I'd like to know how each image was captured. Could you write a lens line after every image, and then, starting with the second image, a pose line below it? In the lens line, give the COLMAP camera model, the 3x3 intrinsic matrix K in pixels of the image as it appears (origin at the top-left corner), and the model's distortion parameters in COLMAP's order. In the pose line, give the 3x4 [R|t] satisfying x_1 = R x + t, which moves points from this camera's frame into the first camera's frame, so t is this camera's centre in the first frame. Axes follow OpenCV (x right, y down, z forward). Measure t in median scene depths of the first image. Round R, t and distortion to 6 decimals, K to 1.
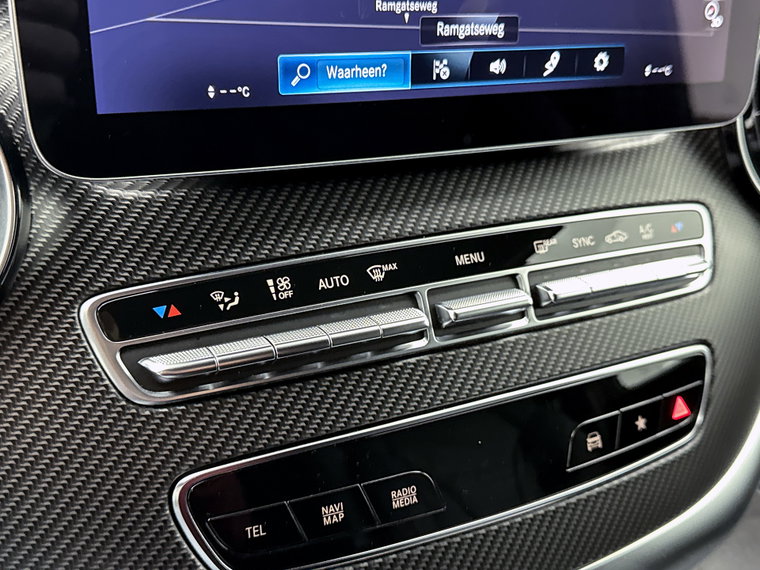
lens RADIAL K [[905.0, 0, 378.2], [0, 905.0, 290.8], [0, 0, 1]] dist [0.101079, 0.000000]
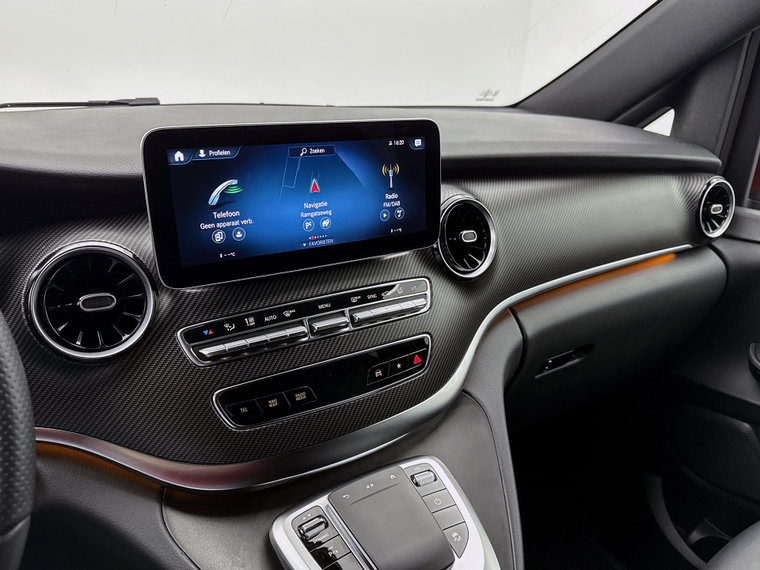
lens RADIAL K [[623.8, 0, 383.9], [0, 623.8, 284.1], [0, 0, 1]] dist [0.113772, -0.053012]
pose [[0.998355, -0.048534, 0.030535, 0.233350], [0.049644, 0.998092, -0.036721, -0.025086], [-0.028694, 0.038176, 0.998859, -0.876754]]
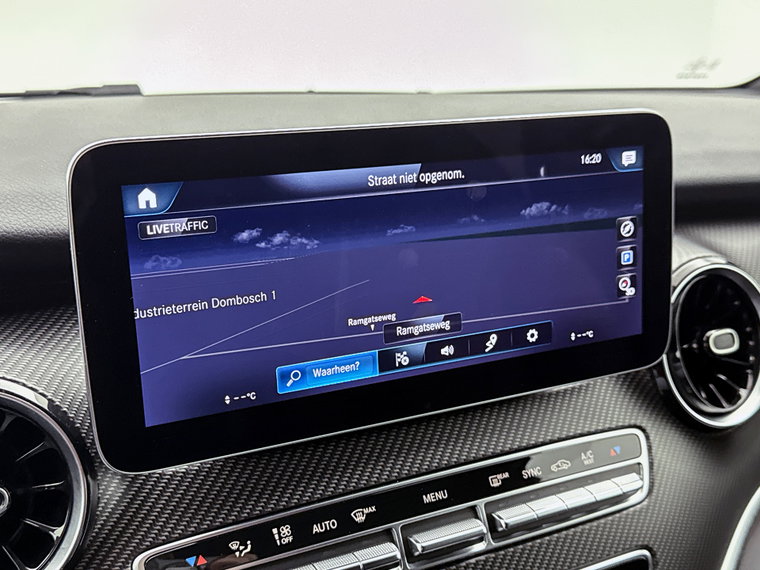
lens RADIAL K [[914.0, 0, 384.3], [0, 914.0, 283.0], [0, 0, 1]] dist [0.111678, 0.000000]
pose [[0.996841, -0.039009, -0.069178, 0.137114], [0.031022, 0.993112, -0.112986, -0.198381], [0.073108, 0.110483, 0.991186, -0.333707]]
